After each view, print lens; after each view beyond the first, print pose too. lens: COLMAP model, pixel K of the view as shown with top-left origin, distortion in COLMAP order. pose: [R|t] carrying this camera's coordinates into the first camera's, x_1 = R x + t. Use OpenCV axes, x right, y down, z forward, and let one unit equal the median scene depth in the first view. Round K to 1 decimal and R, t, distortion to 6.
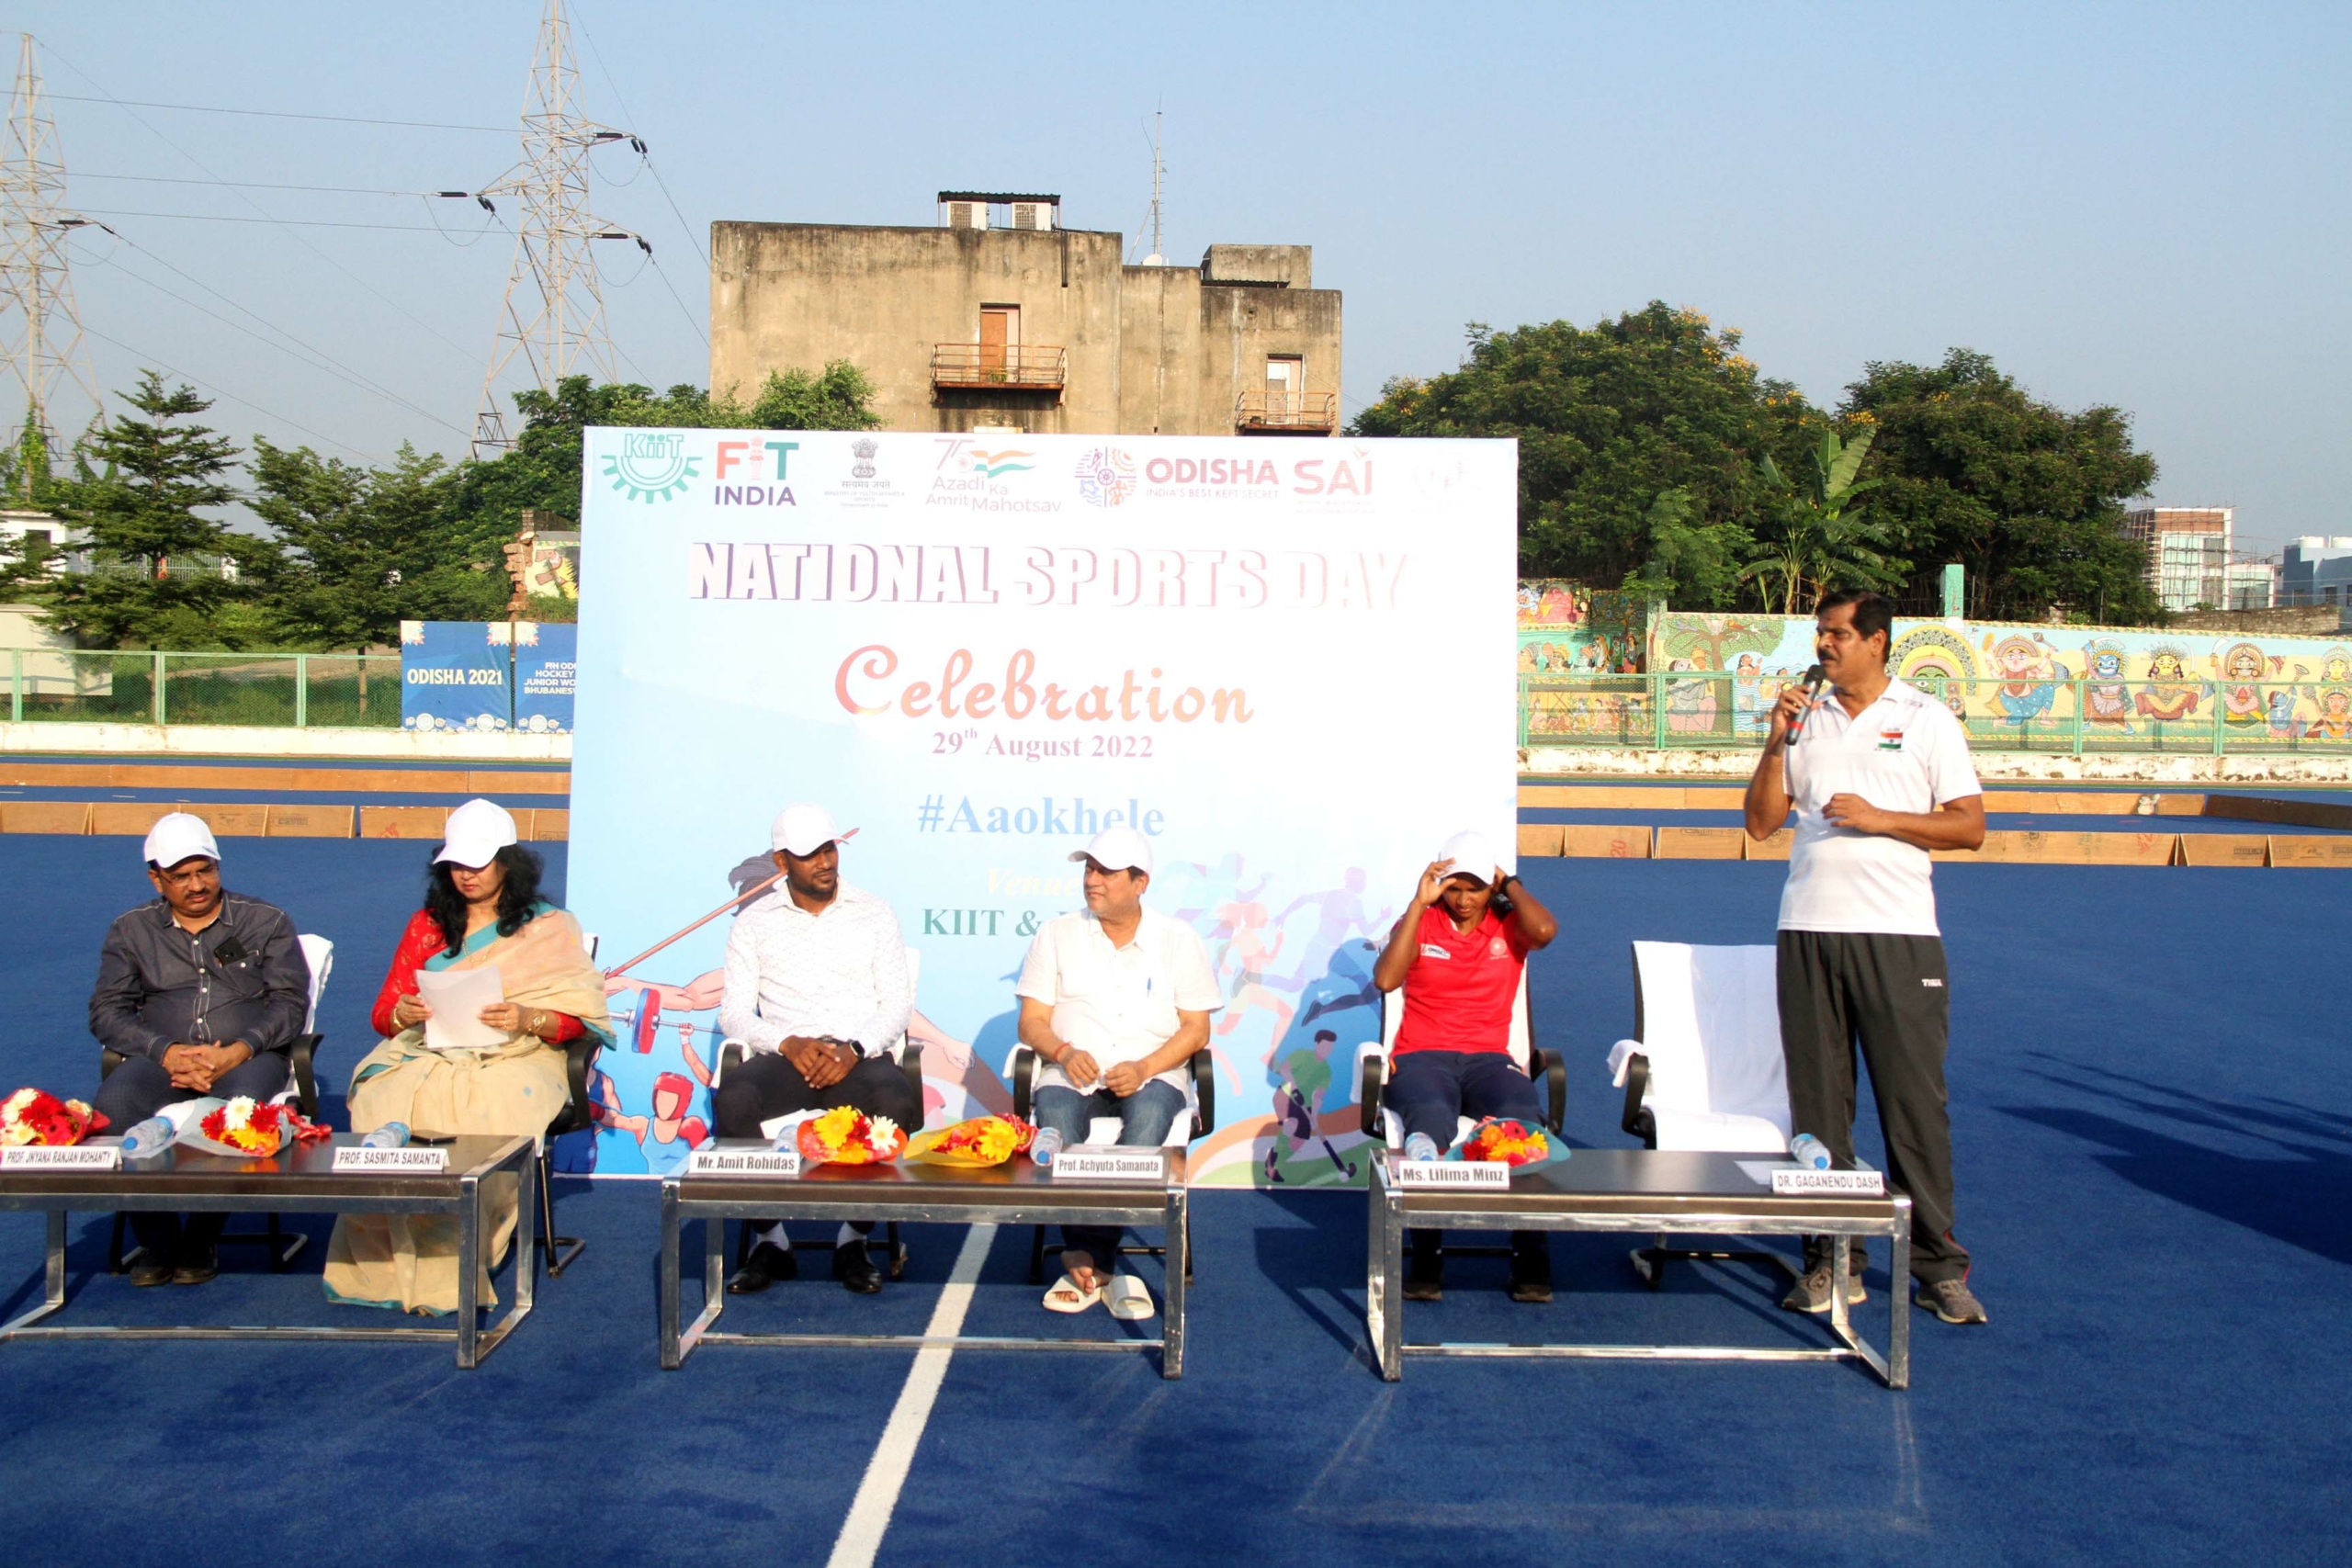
lens RADIAL K [[2840.3, 0, 1176.0], [0, 2840.3, 784.0], [0, 0, 1]] dist [-0.021095, 0.414376]
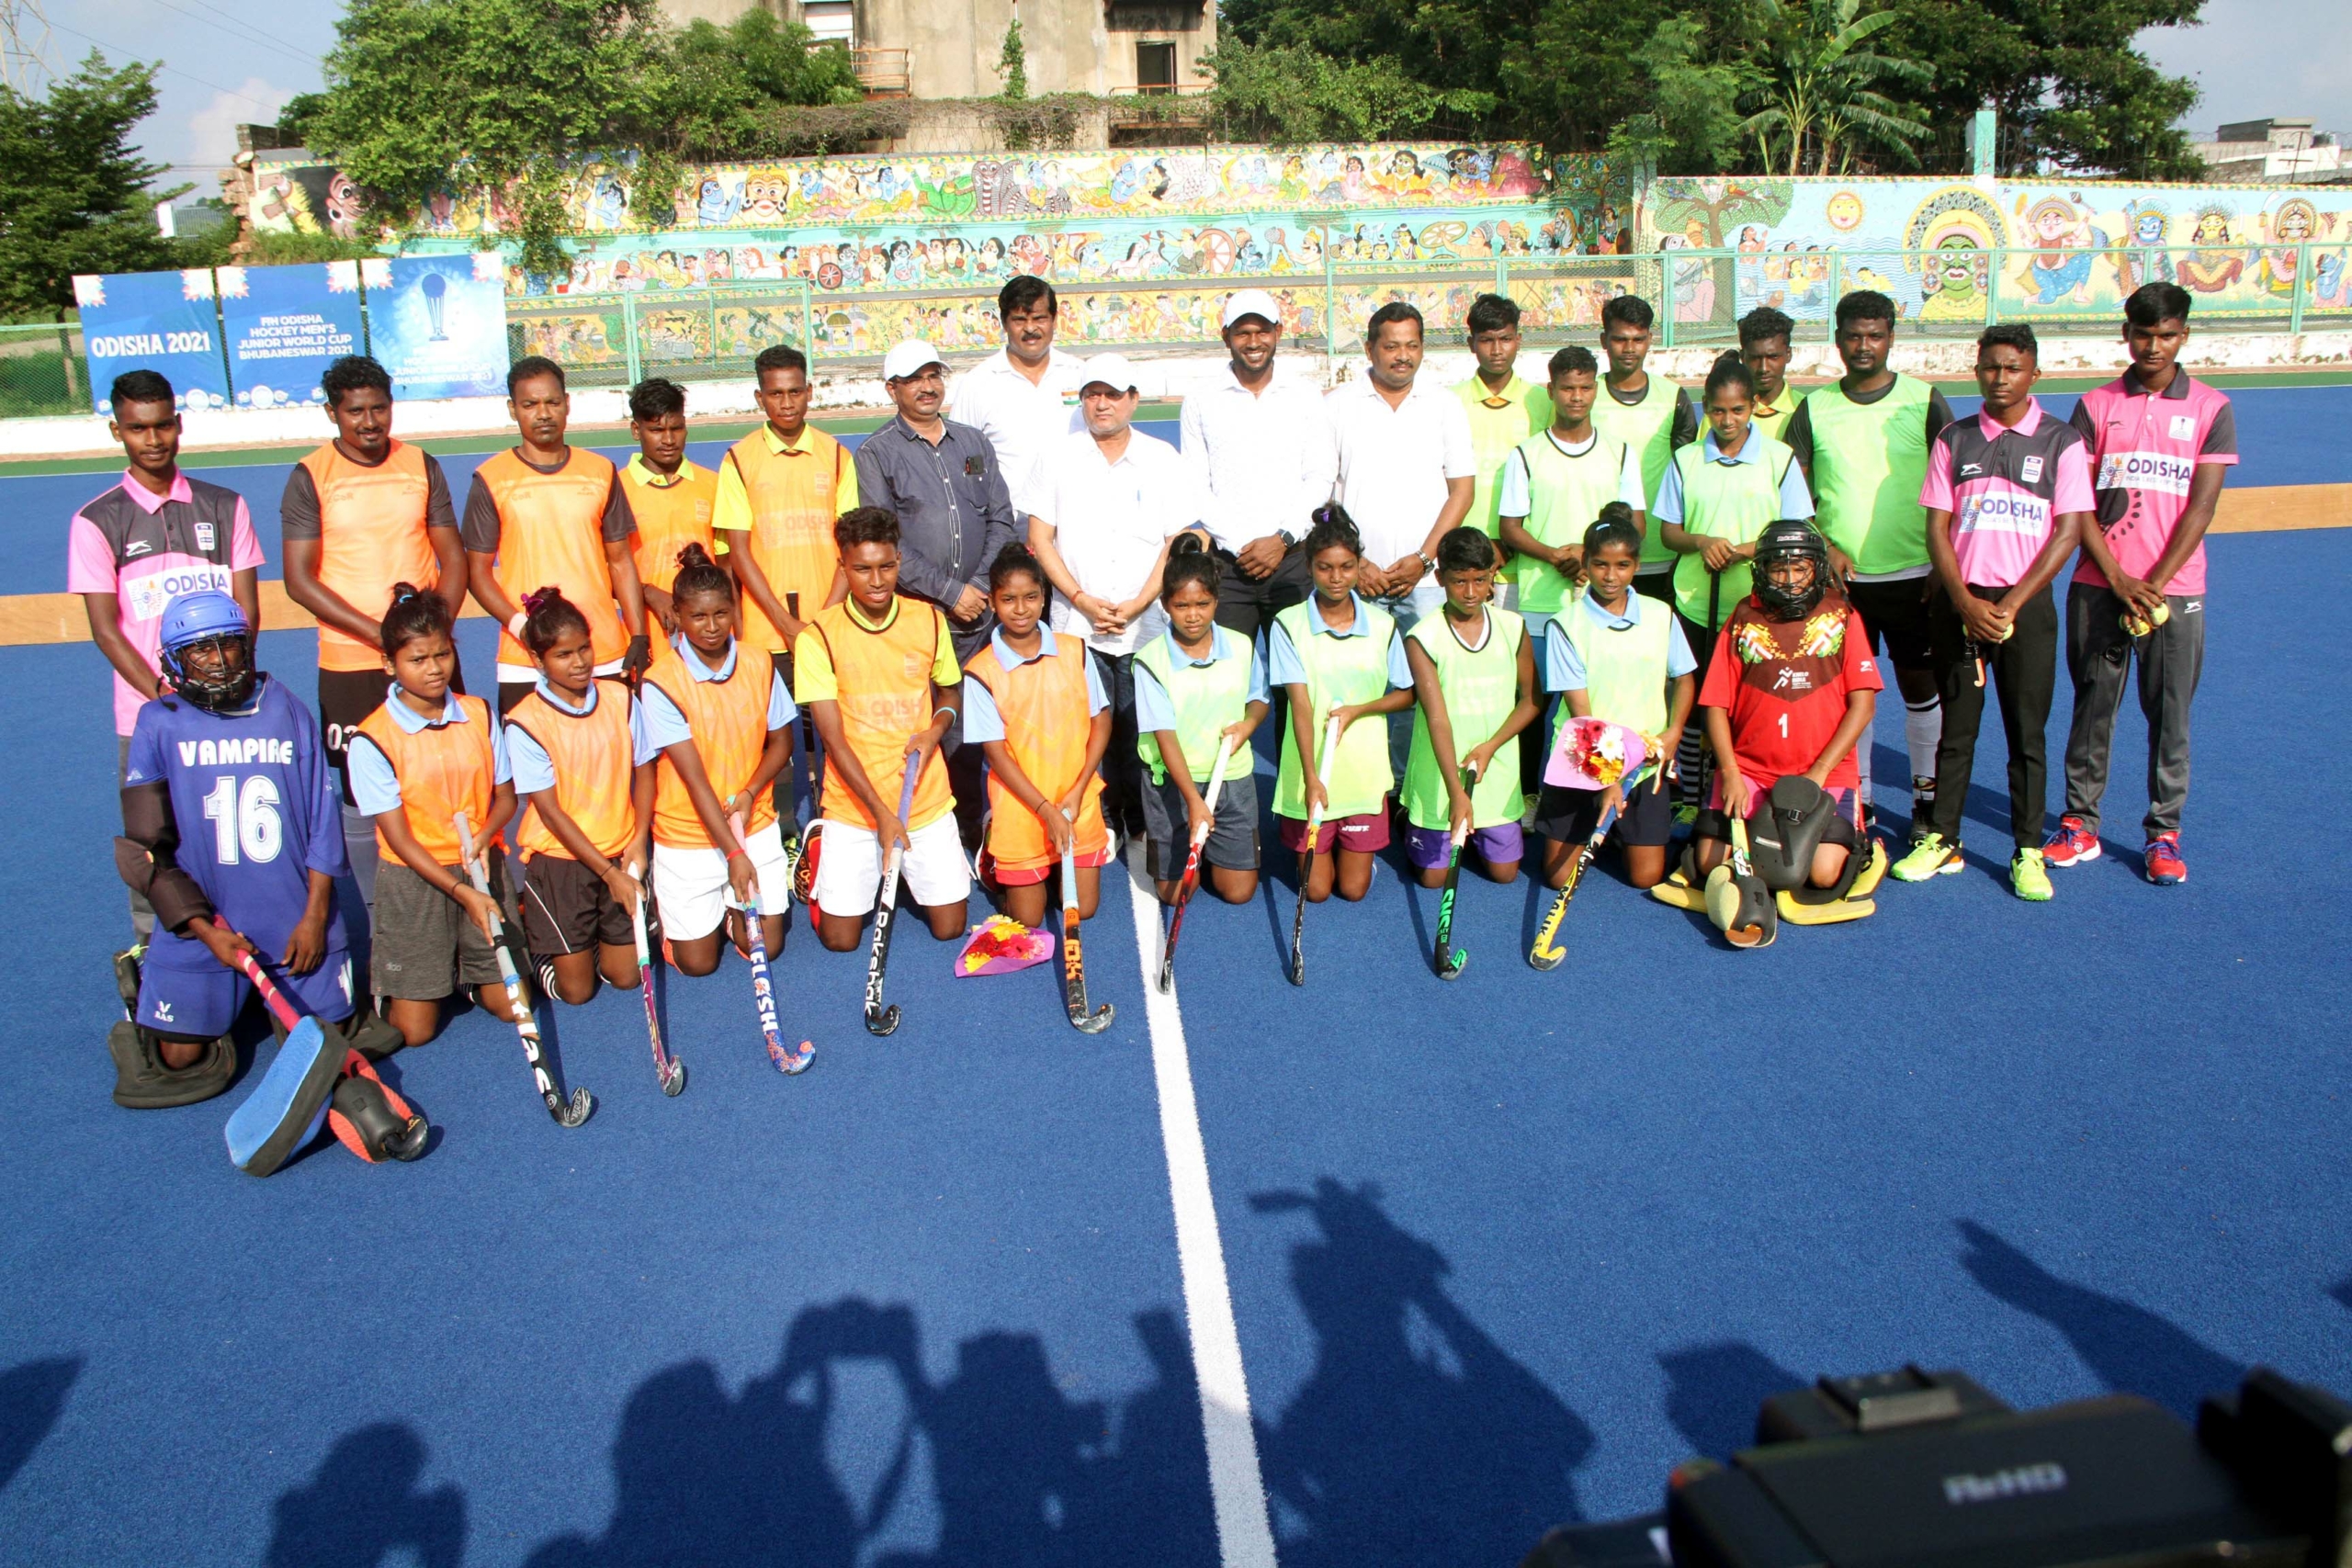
lens RADIAL K [[1997.5, 0, 1176.0], [0, 1997.5, 784.0], [0, 0, 1]] dist [-0.180771, 0.169717]
pose [[0.996399, -0.064708, 0.054787, -0.007239], [0.051480, 0.975148, 0.215488, -0.017982], [-0.067369, -0.211892, 0.974968, 0.422038]]
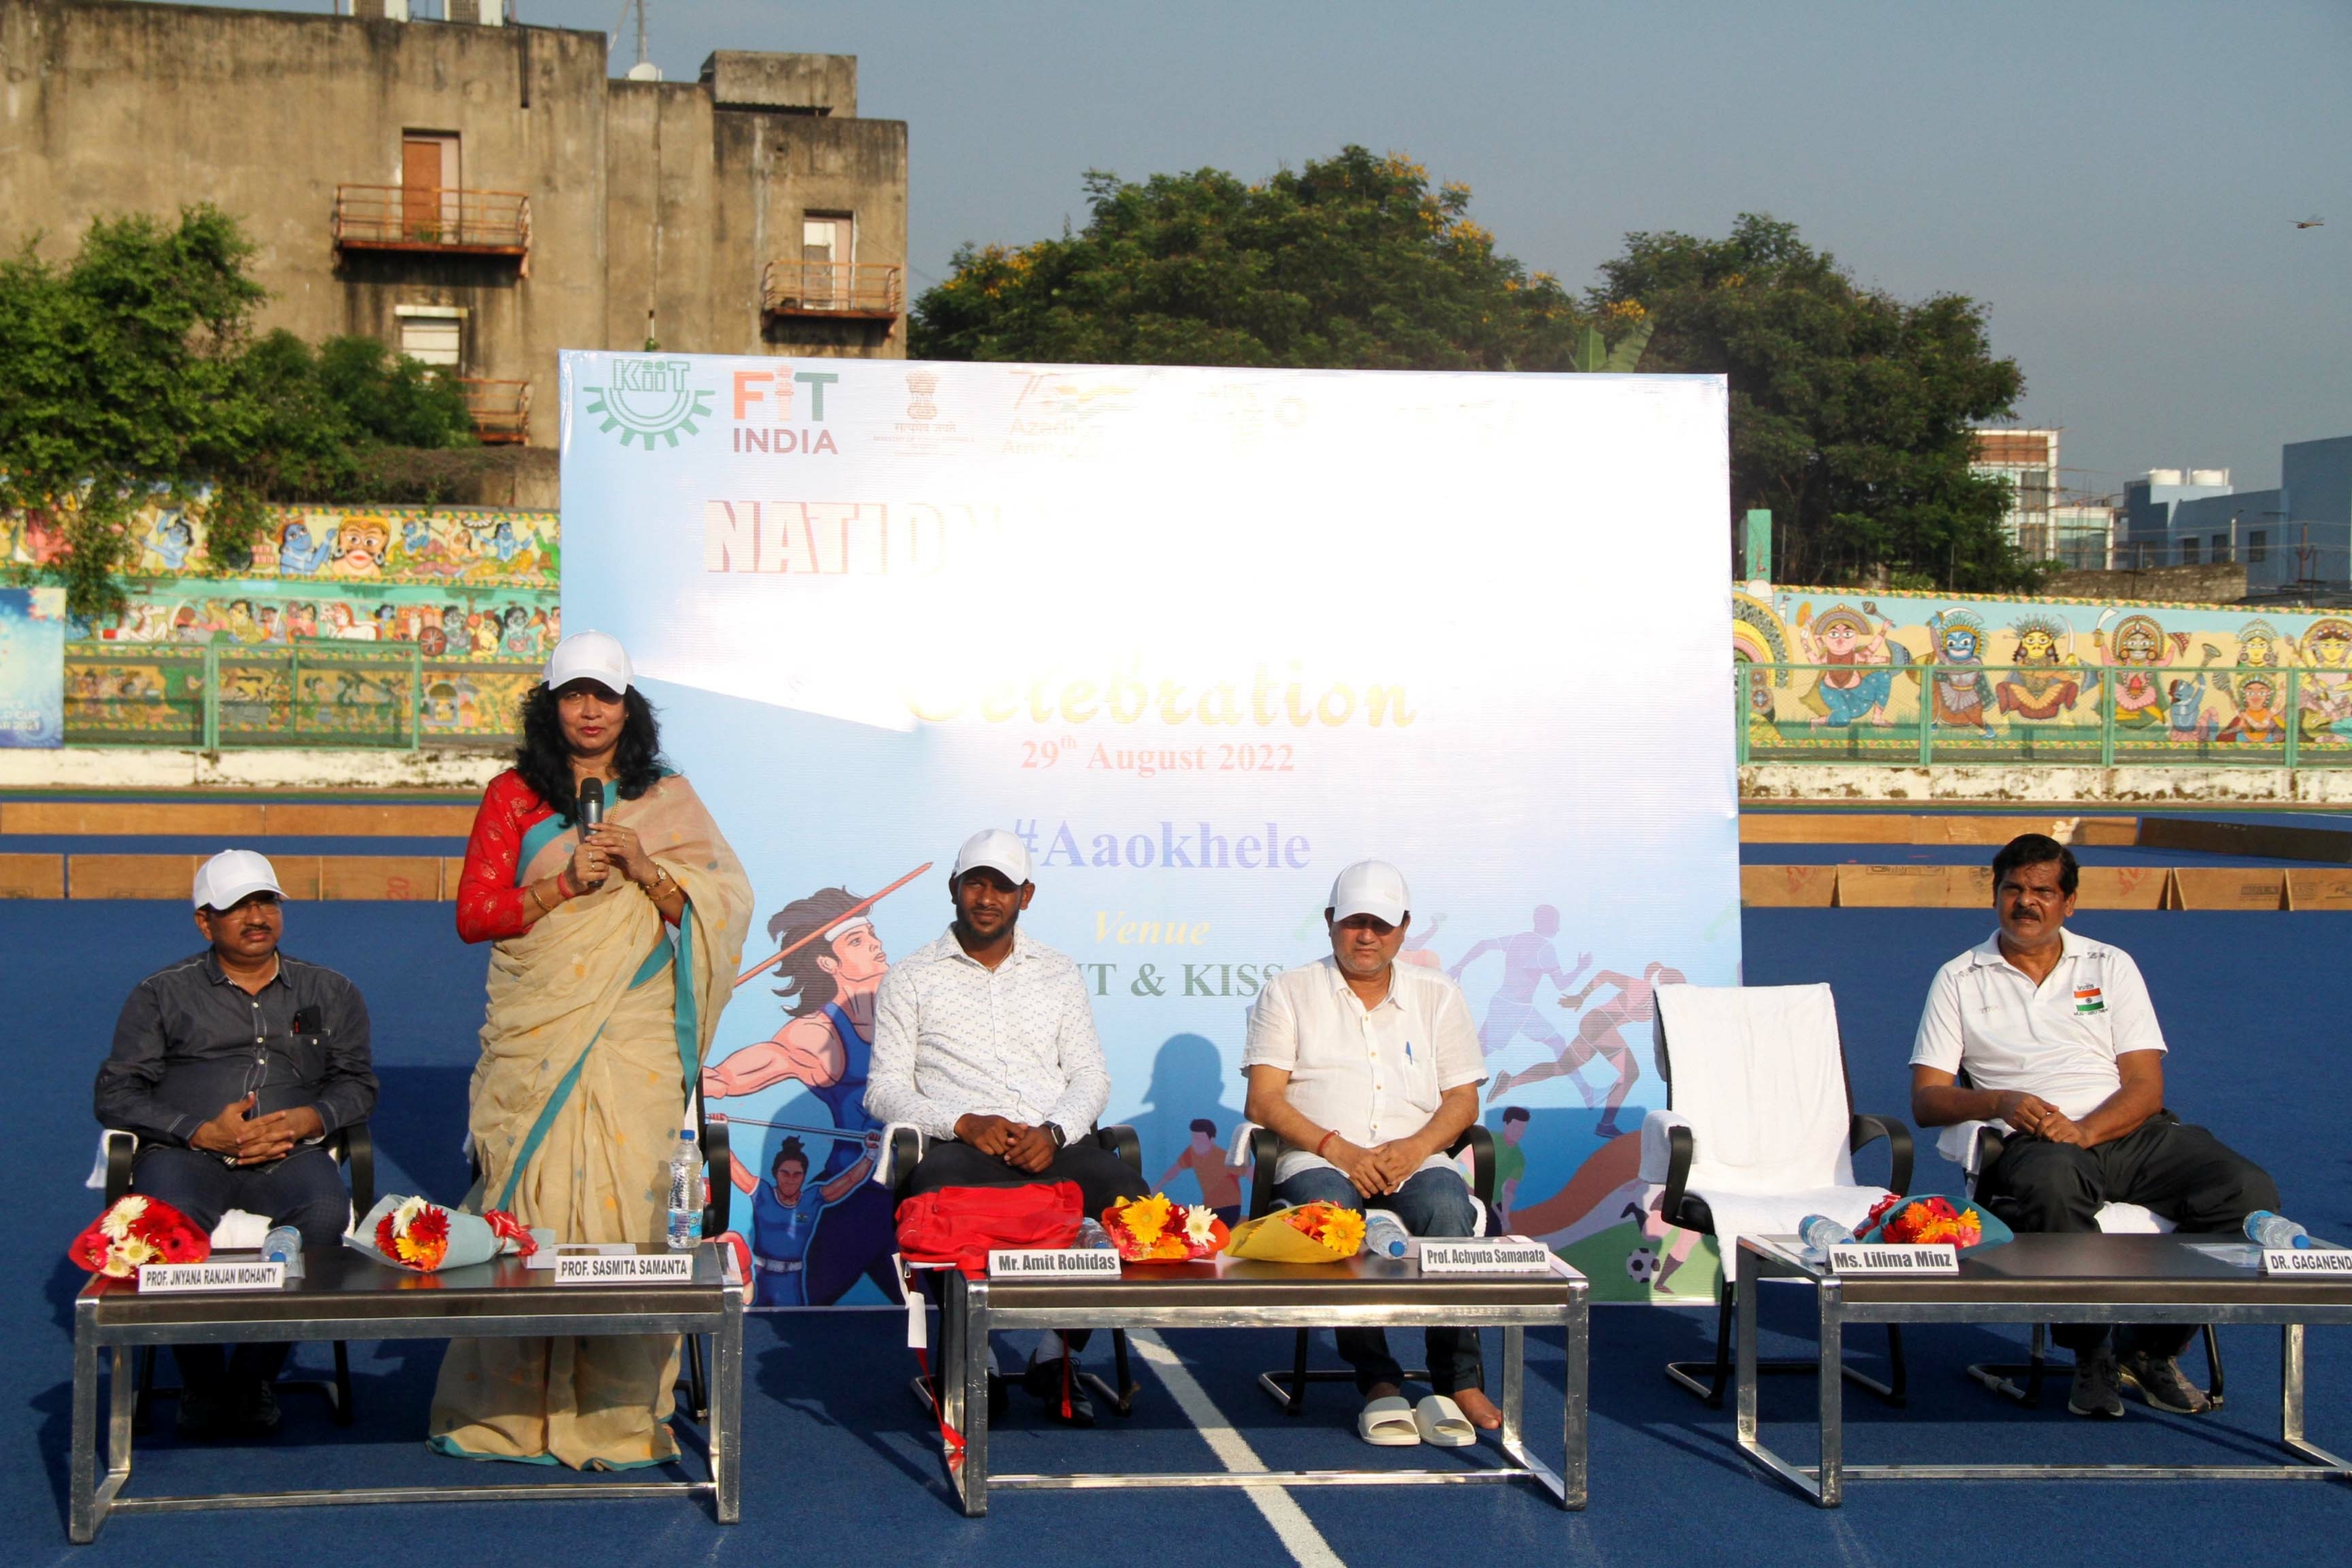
lens RADIAL K [[4016.7, 0, 1140.8], [0, 4016.7, 789.1], [0, 0, 1]] dist [0.241155, 0.187554]
pose [[0.990370, -0.006212, 0.138310, -0.030771], [0.007073, 0.999959, -0.005739, 0.000281], [-0.138269, 0.006662, 0.990372, -0.017636]]
